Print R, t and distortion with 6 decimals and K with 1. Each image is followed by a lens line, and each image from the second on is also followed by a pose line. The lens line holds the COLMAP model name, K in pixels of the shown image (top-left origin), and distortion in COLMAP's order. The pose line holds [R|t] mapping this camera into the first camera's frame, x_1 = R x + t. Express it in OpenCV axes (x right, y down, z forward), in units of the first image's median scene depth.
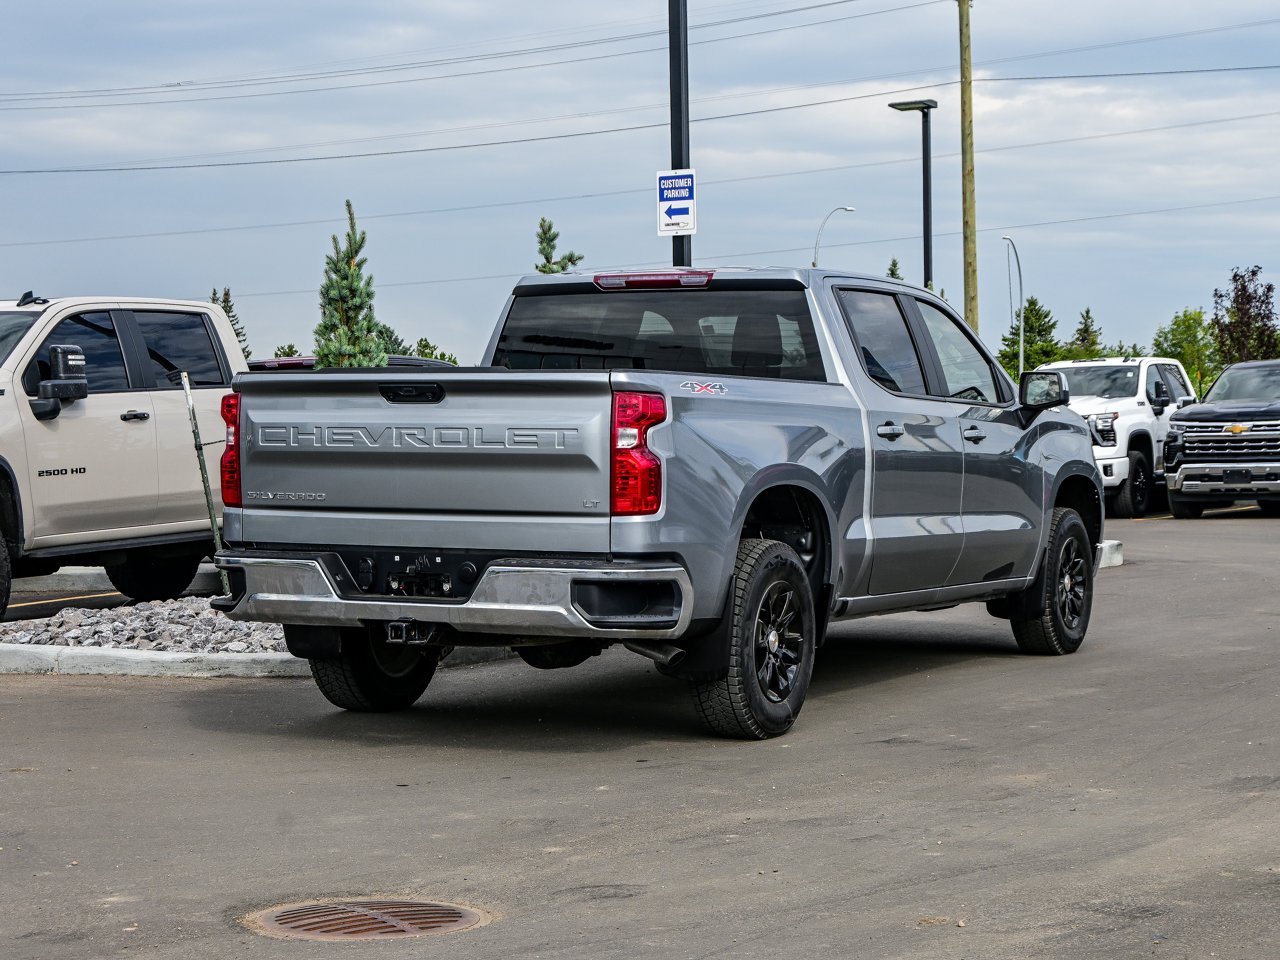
lens RADIAL K [[2614.7, 0, 640.0], [0, 2614.7, 480.0], [0, 0, 1]] dist [-0.023787, -0.134576]
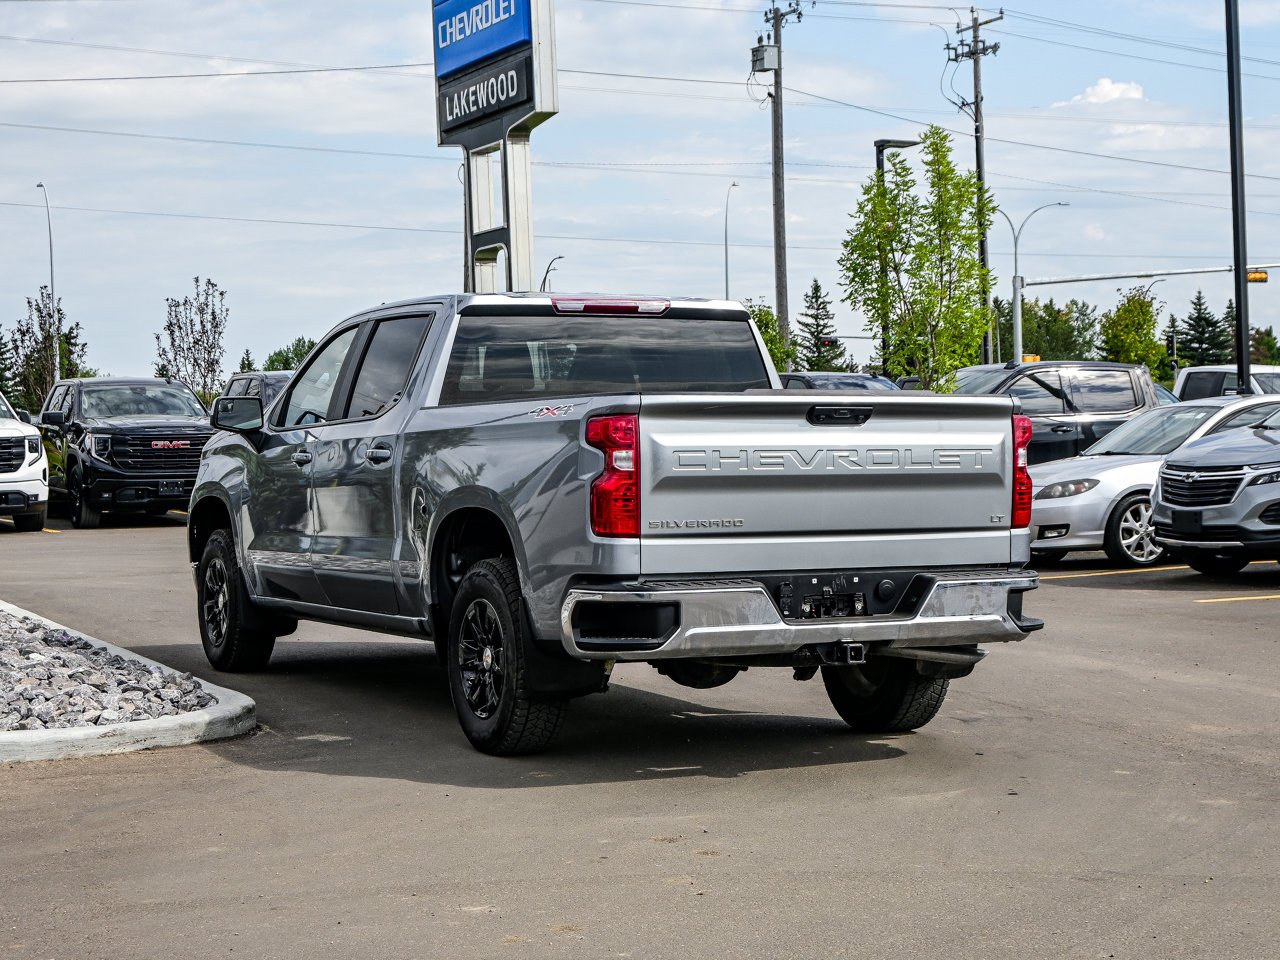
lens RADIAL K [[2446.0, 0, 640.0], [0, 2446.0, 480.0], [0, 0, 1]] dist [-0.000955, -0.282602]
pose [[0.603671, -0.019317, 0.796999, -0.845882], [0.027093, 0.999626, 0.003708, -0.013395], [-0.796773, 0.019355, 0.603969, 0.472196]]
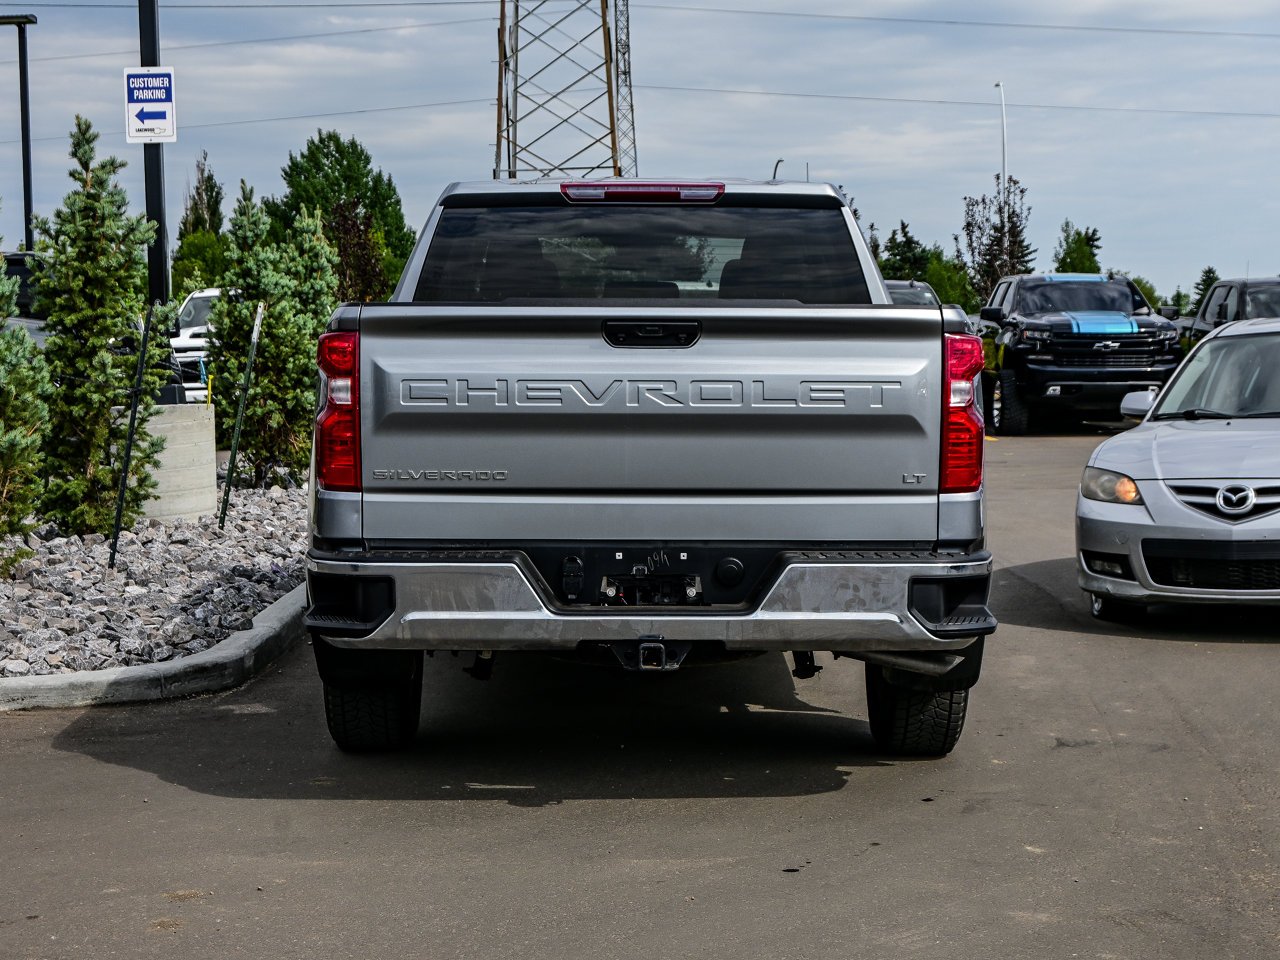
lens RADIAL K [[2446.0, 0, 640.0], [0, 2446.0, 480.0], [0, 0, 1]] dist [-0.000955, -0.282602]
pose [[0.886317, -0.025614, 0.462370, -0.395133], [0.010622, 0.999331, 0.034998, -0.015394], [-0.462957, -0.026108, 0.885996, 0.367817]]
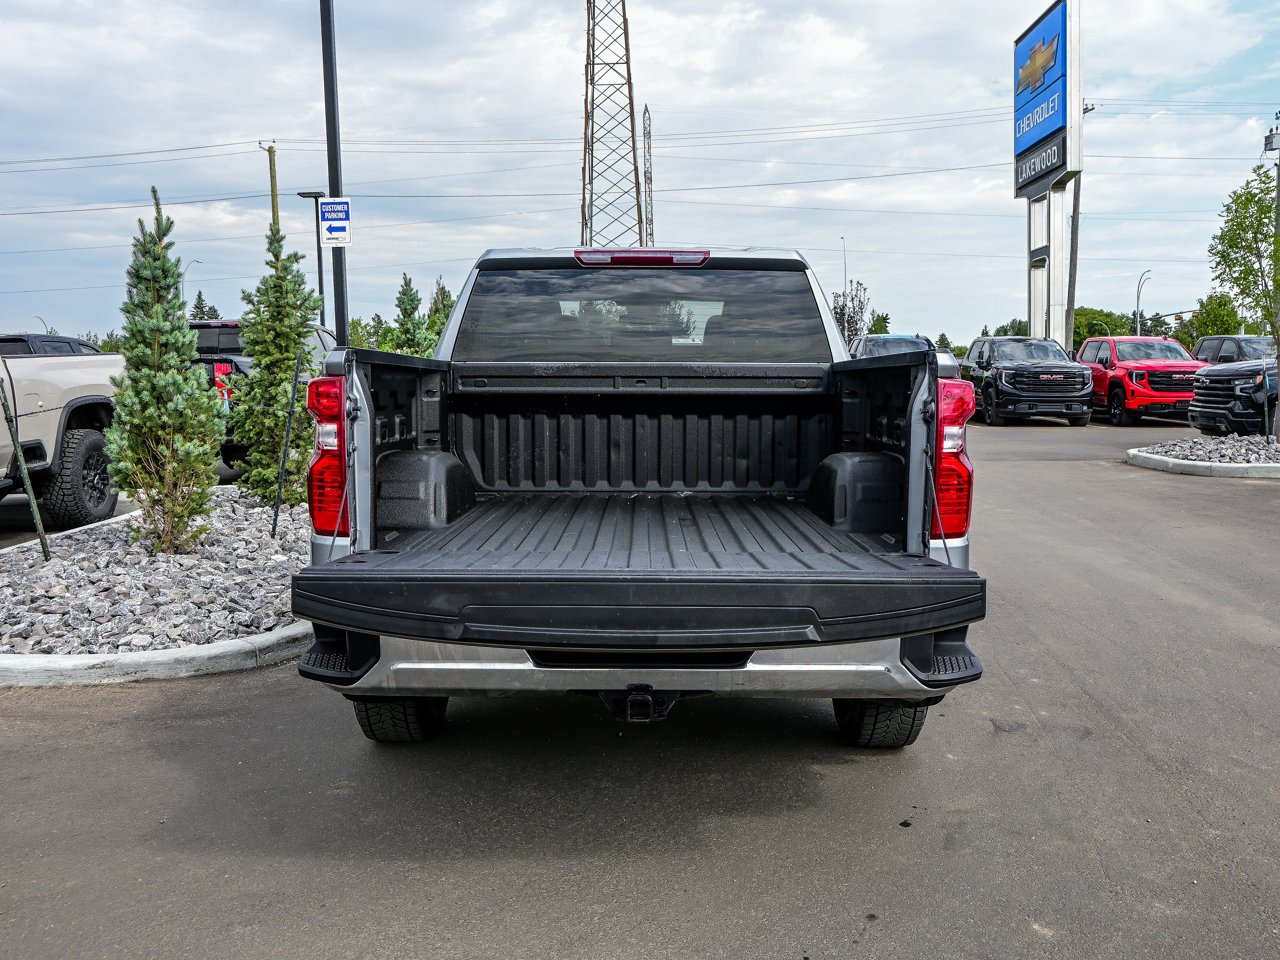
lens RADIAL K [[1192.9, 0, 640.0], [0, 1192.9, 480.0], [0, 0, 1]] dist [-0.012015, 0.012261]
pose [[0.893334, -0.040056, 0.447606, -0.227108], [0.009548, 0.997487, 0.070208, -0.027303], [-0.449293, -0.058445, 0.891471, 0.671938]]
